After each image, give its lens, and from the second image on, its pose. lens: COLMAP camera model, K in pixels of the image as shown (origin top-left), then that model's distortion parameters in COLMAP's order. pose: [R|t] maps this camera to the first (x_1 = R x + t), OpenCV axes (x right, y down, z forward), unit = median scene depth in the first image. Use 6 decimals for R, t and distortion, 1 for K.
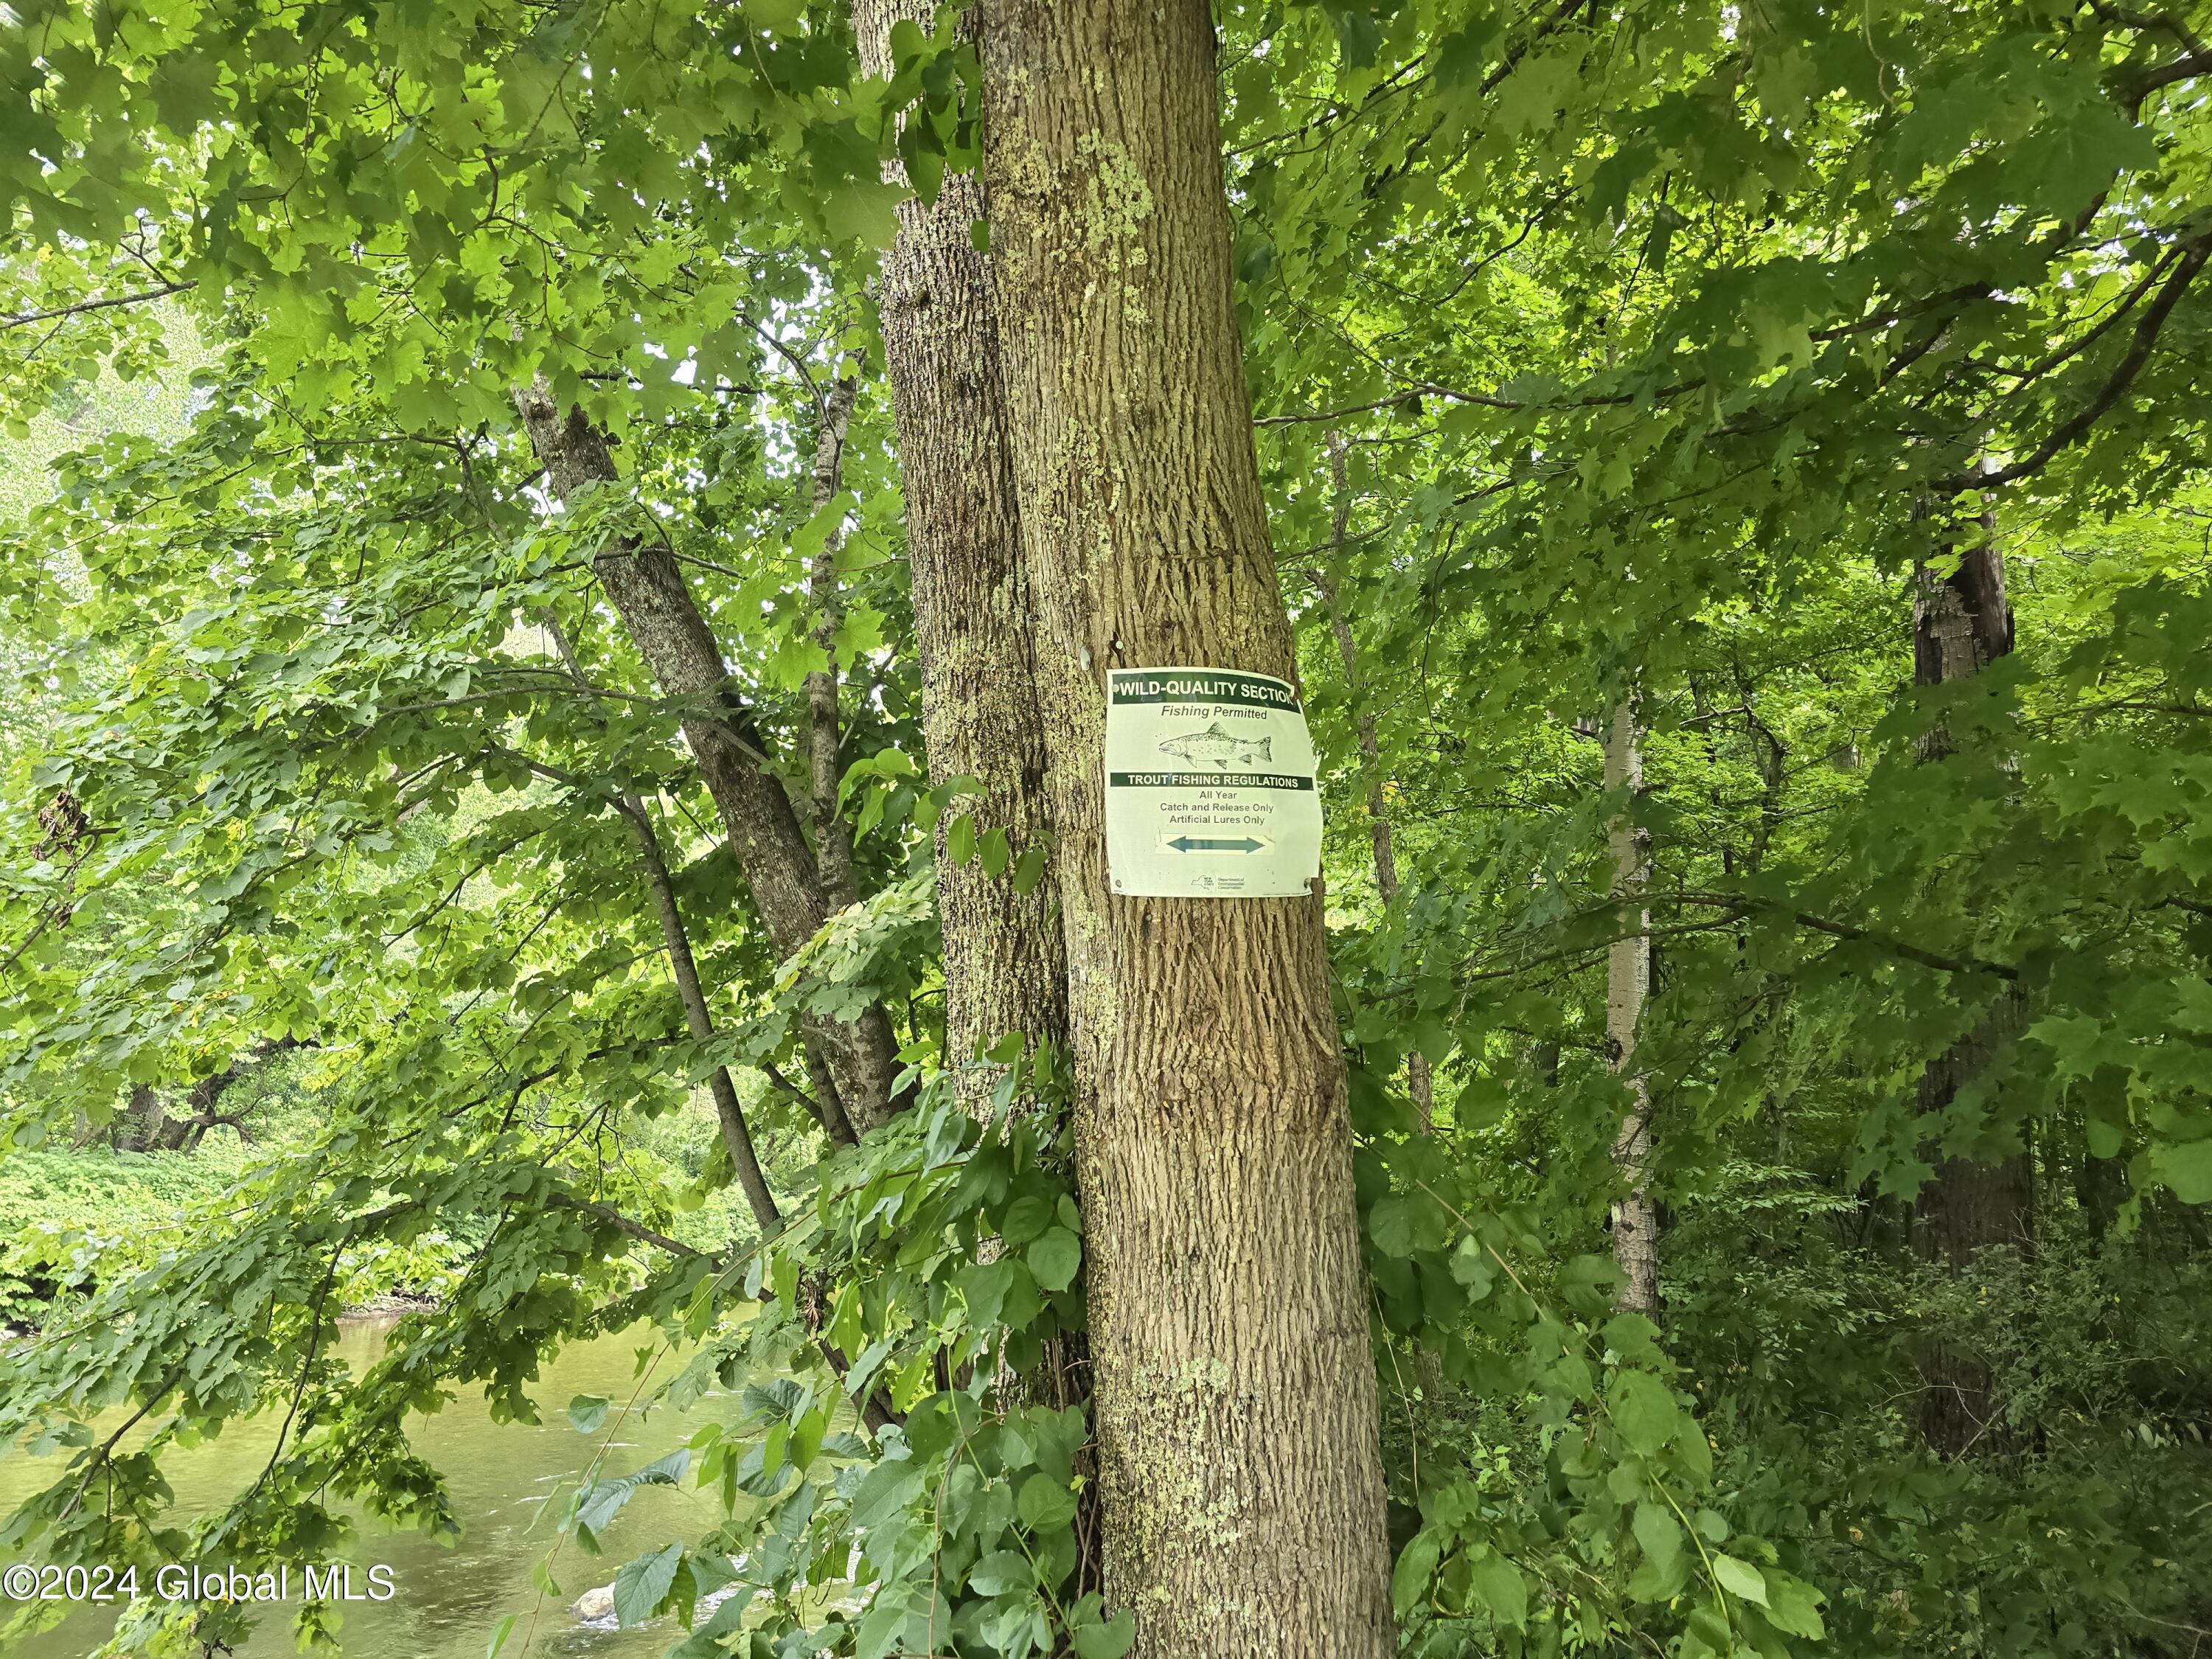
lens RADIAL K [[1468.6, 0, 1087.4], [0, 1468.6, 822.6], [0, 0, 1]] dist [0.061867, -0.049666]
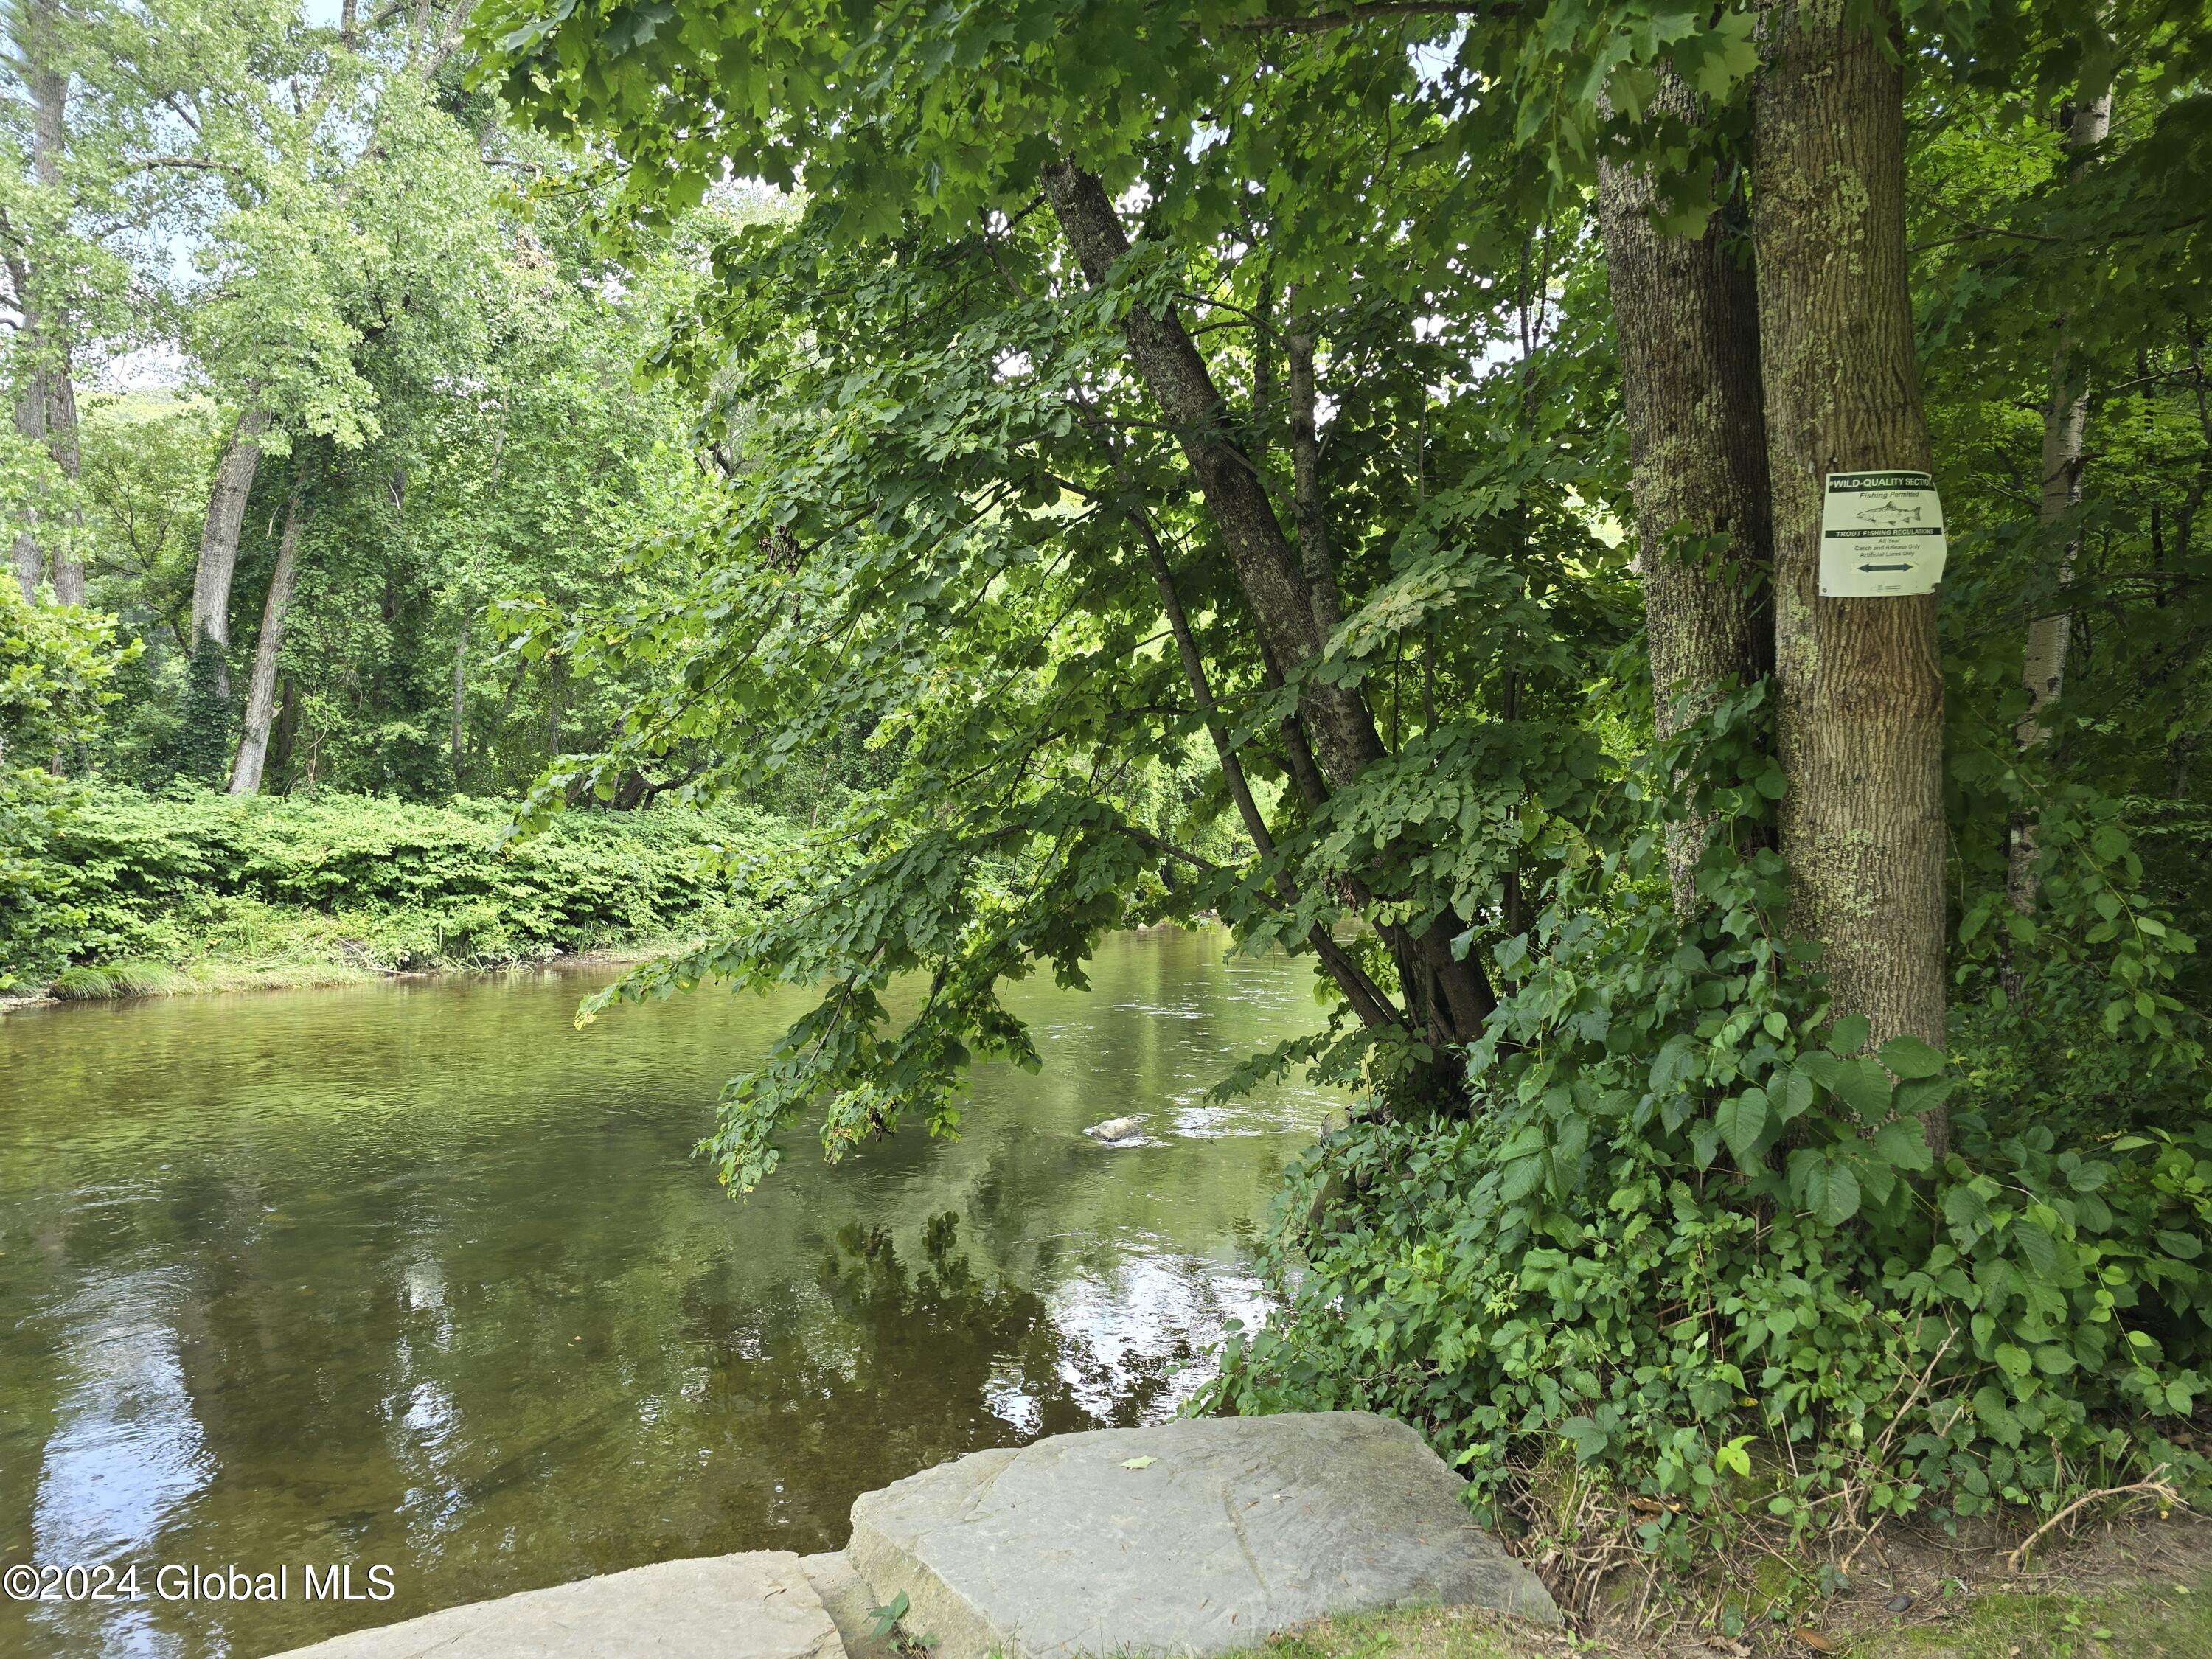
lens RADIAL K [[1468.6, 0, 1094.3], [0, 1468.6, 838.2], [0, 0, 1]] dist [0.061867, -0.049666]
pose [[0.980900, 0.002741, -0.194494, -0.519295], [0.041464, 0.973972, 0.222845, -0.111499], [0.190042, -0.226653, 0.955255, -1.068258]]
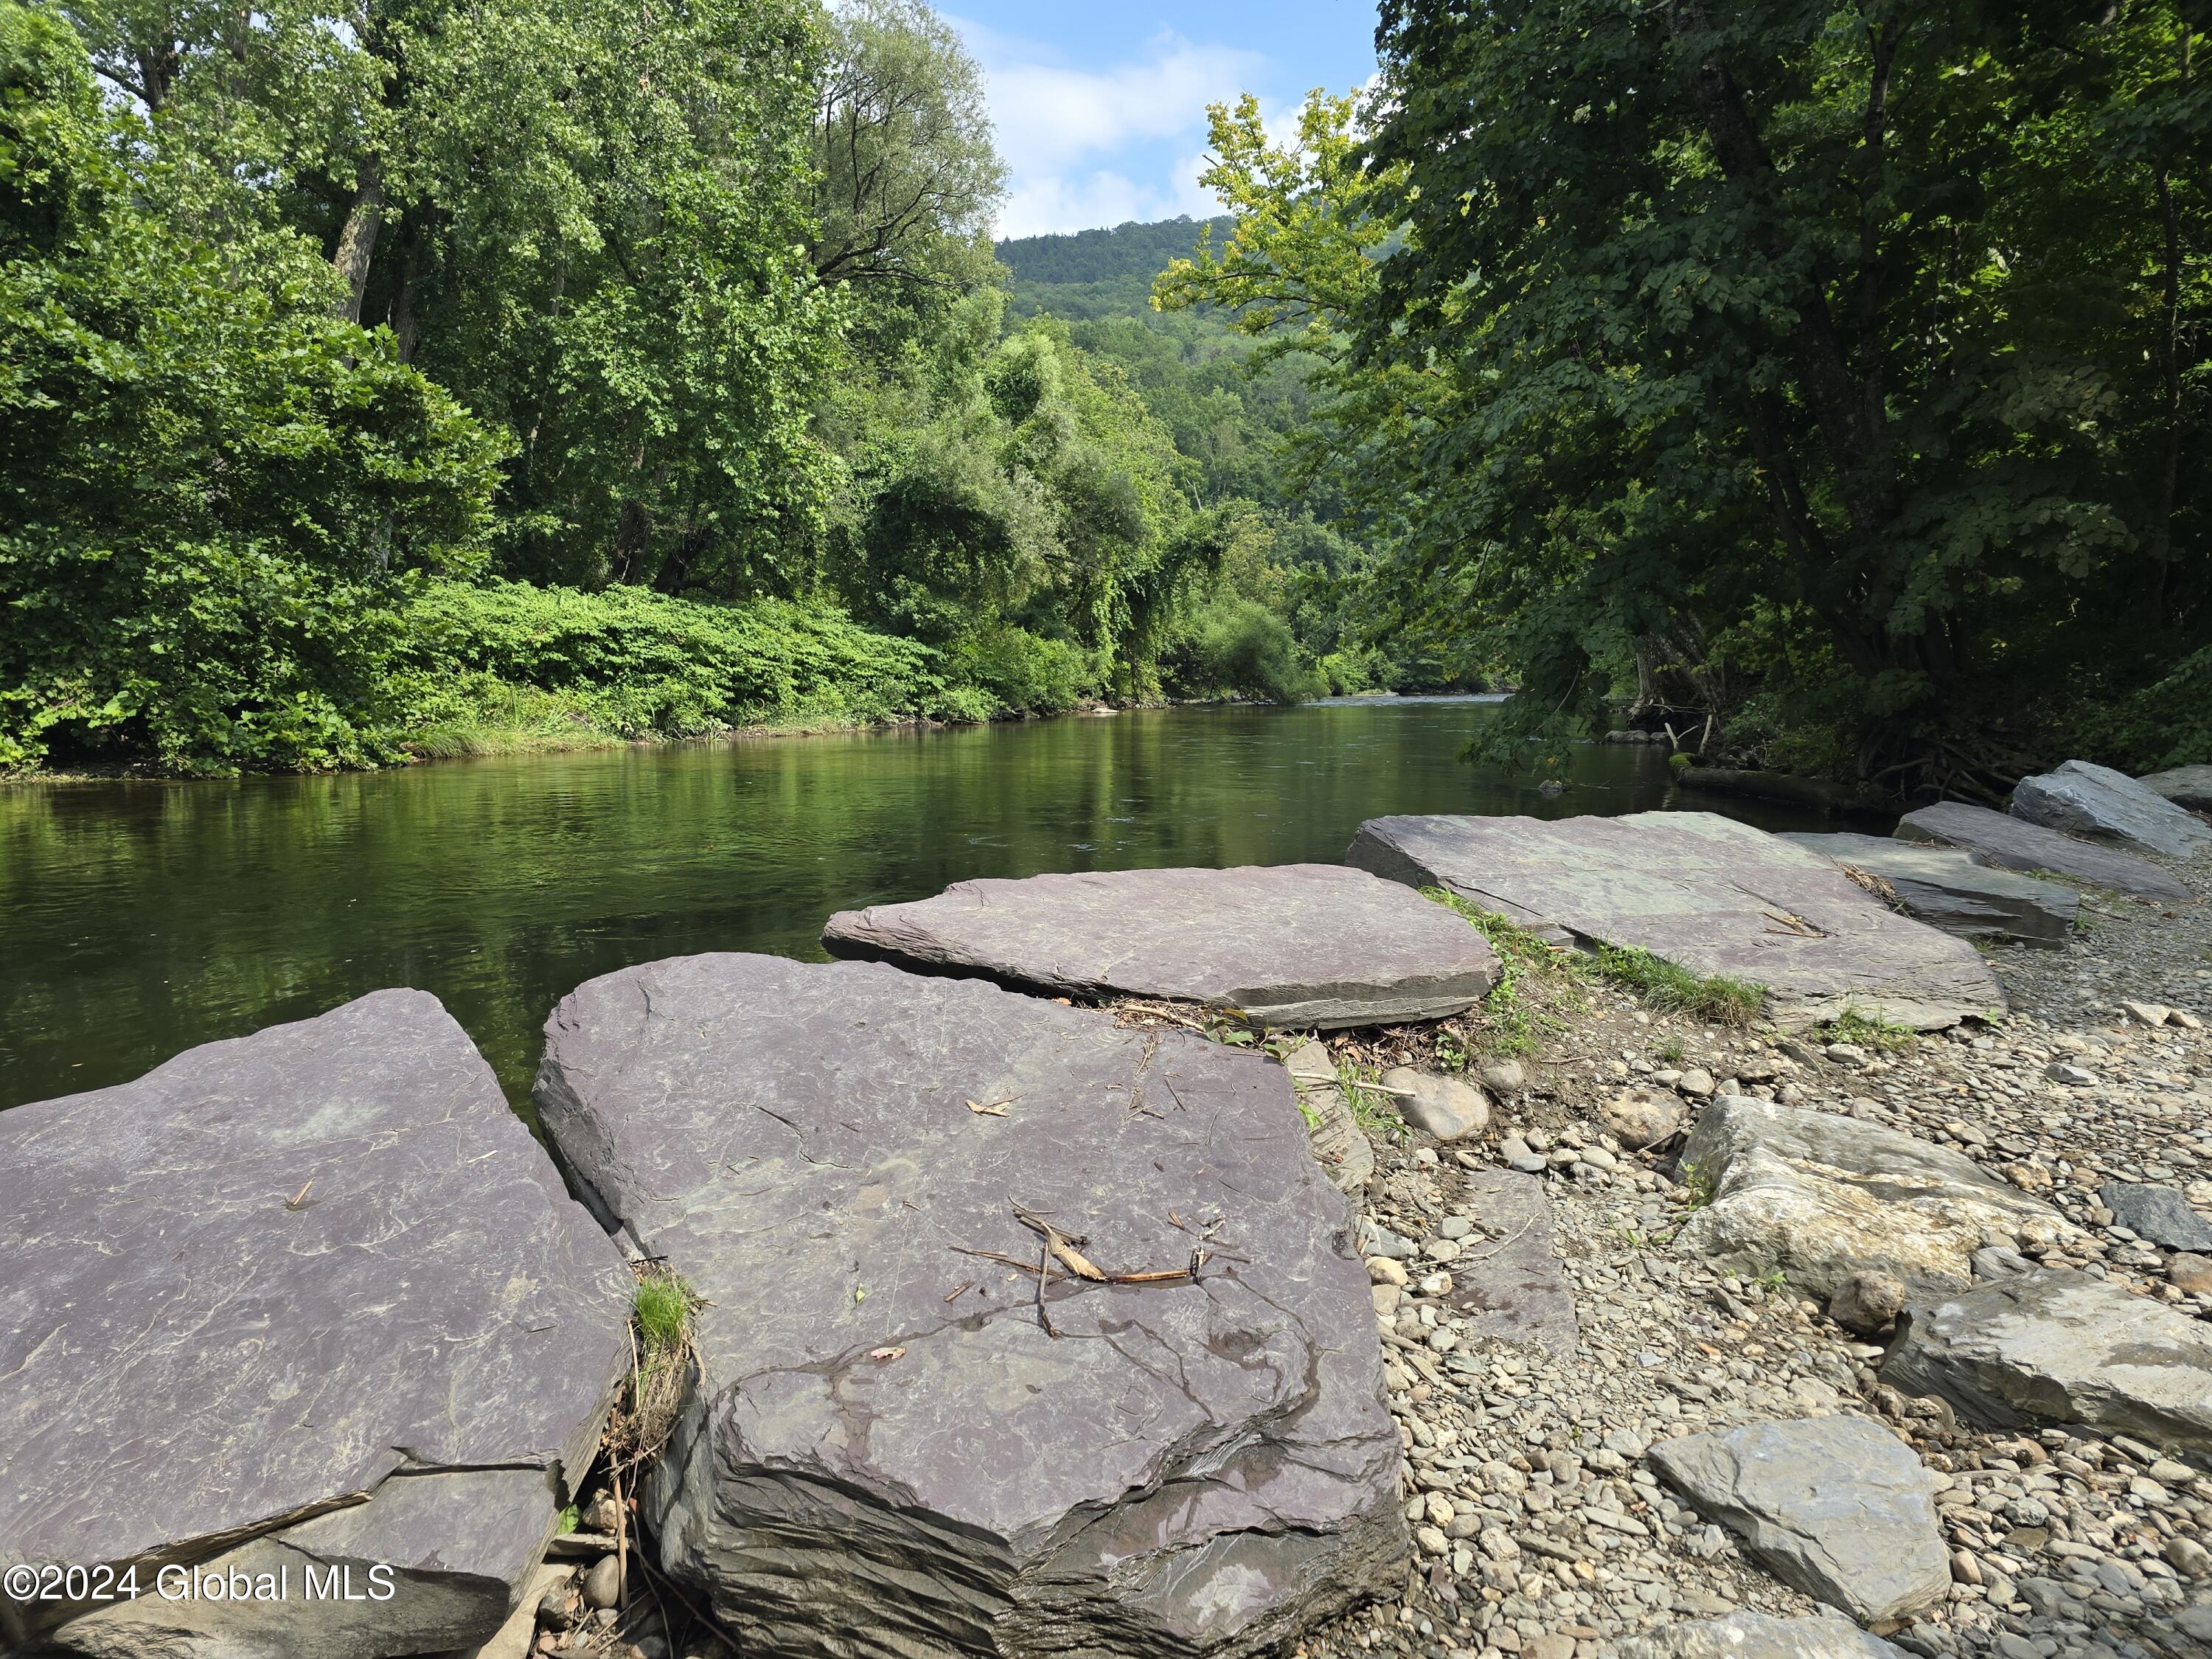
lens RADIAL K [[1468.6, 0, 1093.9], [0, 1468.6, 826.2], [0, 0, 1]] dist [0.061867, -0.049666]
pose [[0.999355, -0.013924, -0.033110, -4.655558], [0.024234, 0.941756, 0.335422, -0.263918], [0.026511, -0.336008, 0.941486, -4.162410]]
